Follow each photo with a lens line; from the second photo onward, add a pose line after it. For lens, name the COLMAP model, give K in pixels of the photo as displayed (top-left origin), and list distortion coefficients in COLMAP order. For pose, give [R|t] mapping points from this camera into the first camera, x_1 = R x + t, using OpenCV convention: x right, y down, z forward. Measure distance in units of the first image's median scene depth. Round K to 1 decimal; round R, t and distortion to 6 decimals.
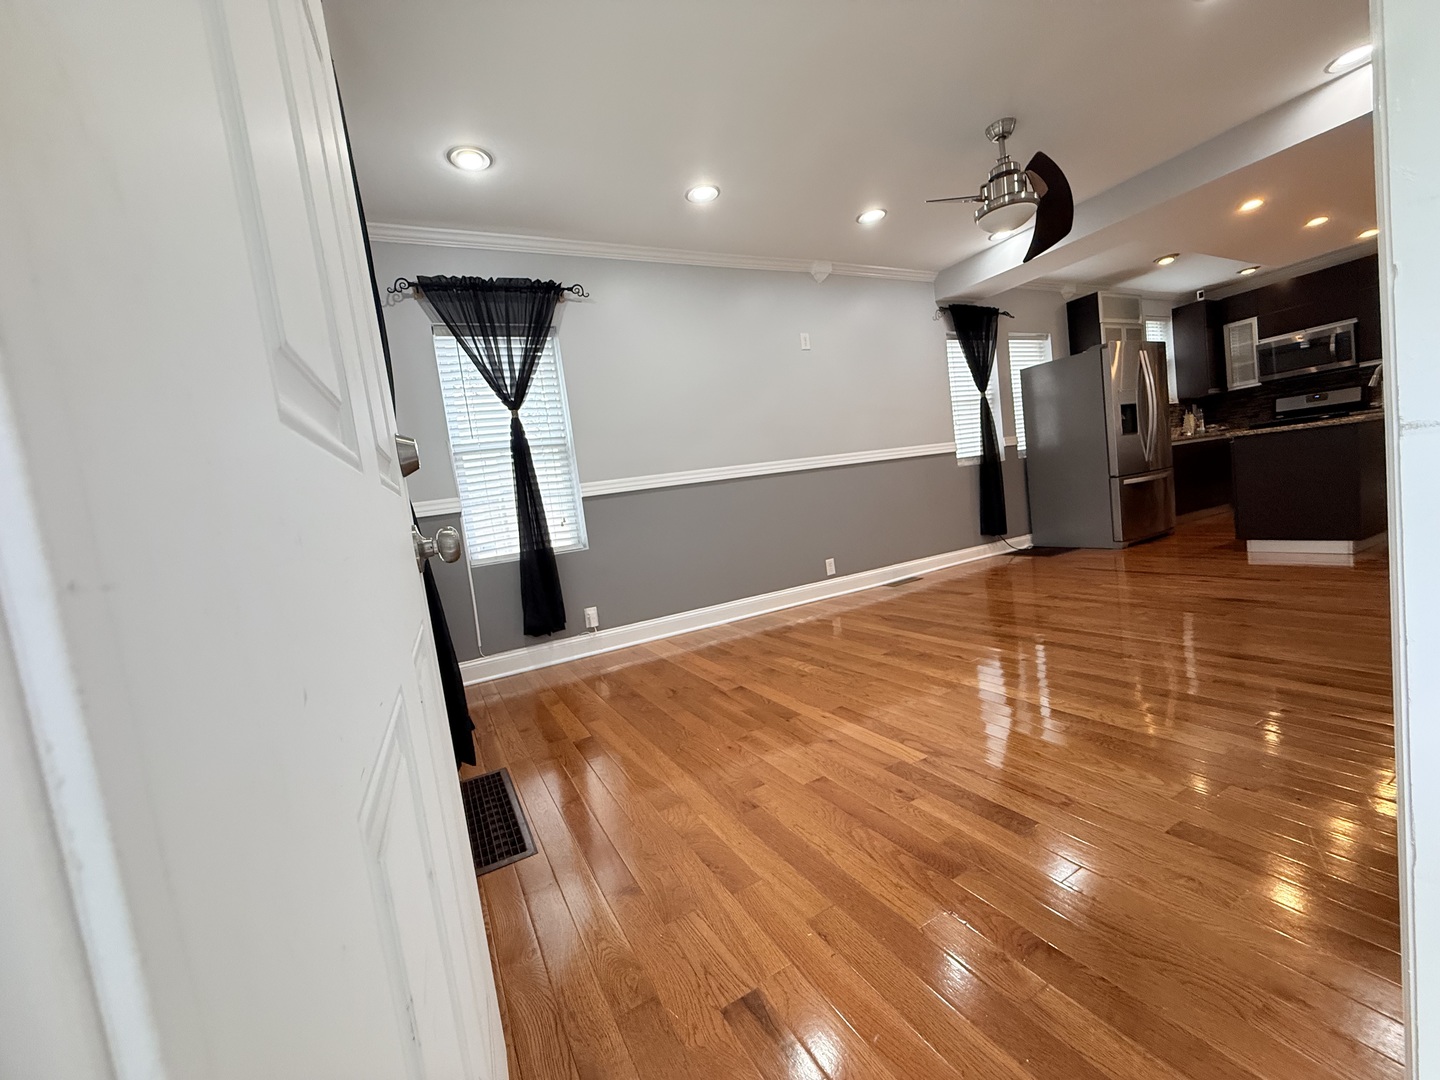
lens RADIAL K [[573.2, 0, 714.8], [0, 573.2, 543.1], [0, 0, 1]] dist [0.001915, -0.000162]
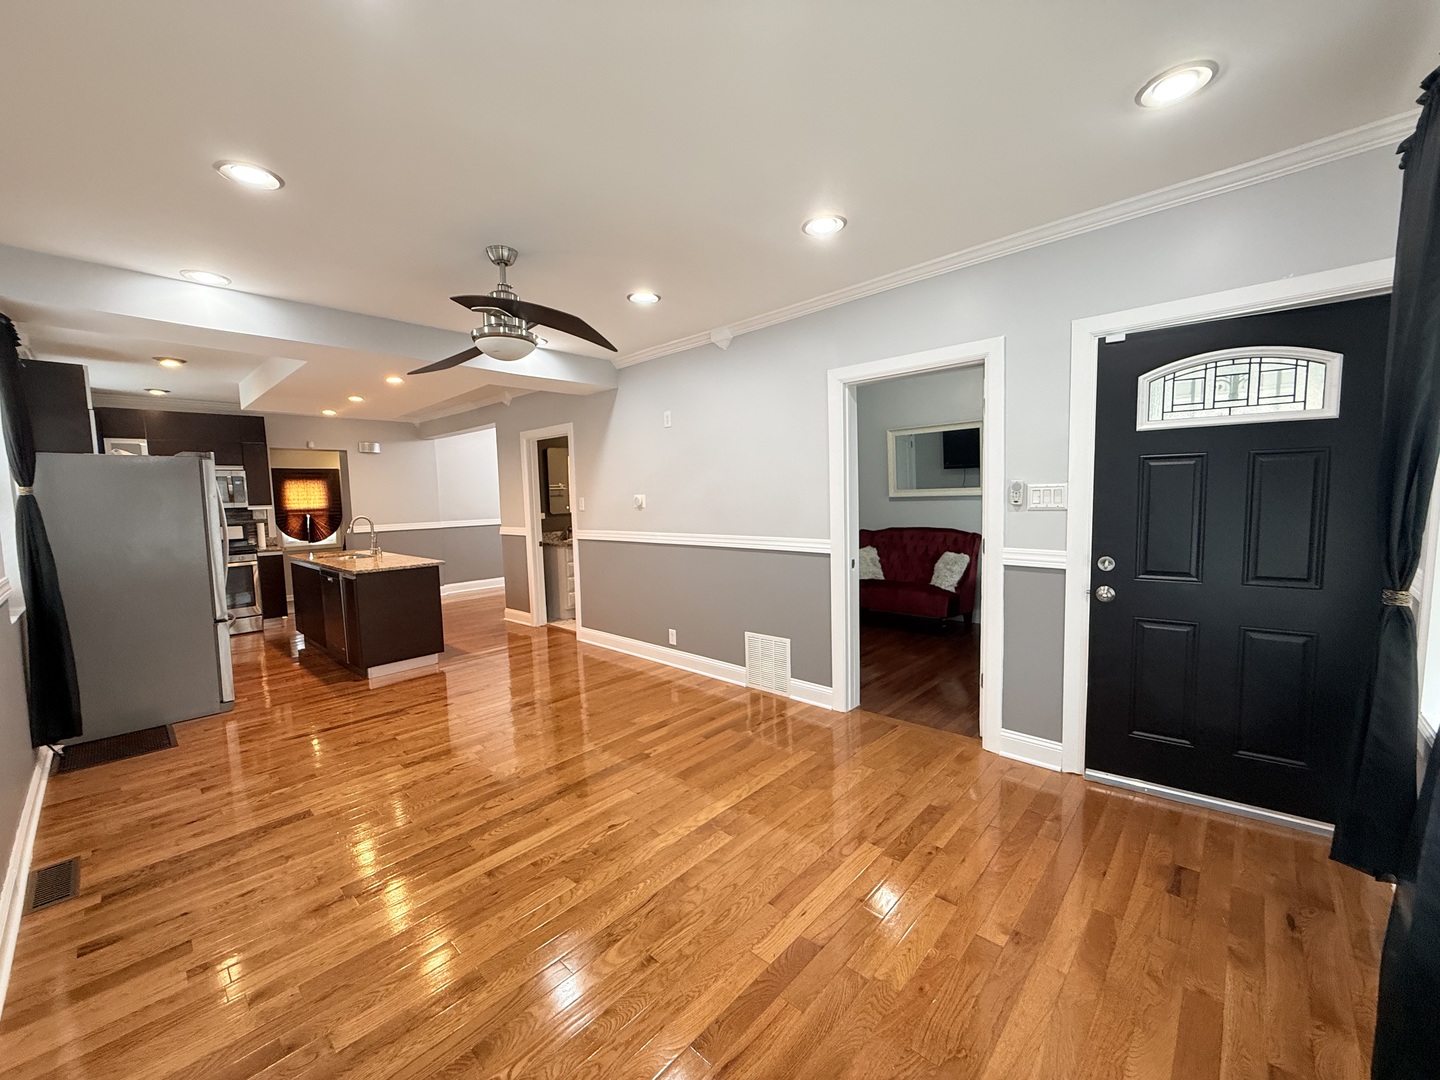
lens RADIAL K [[573.2, 0, 714.9], [0, 573.2, 544.1], [0, 0, 1]] dist [0.001915, -0.000162]
pose [[-0.321404, 0.052246, 0.945500, -0.257400], [0.144121, 0.989544, -0.005689, -0.109157], [-0.935911, 0.134438, -0.325573, 0.565176]]
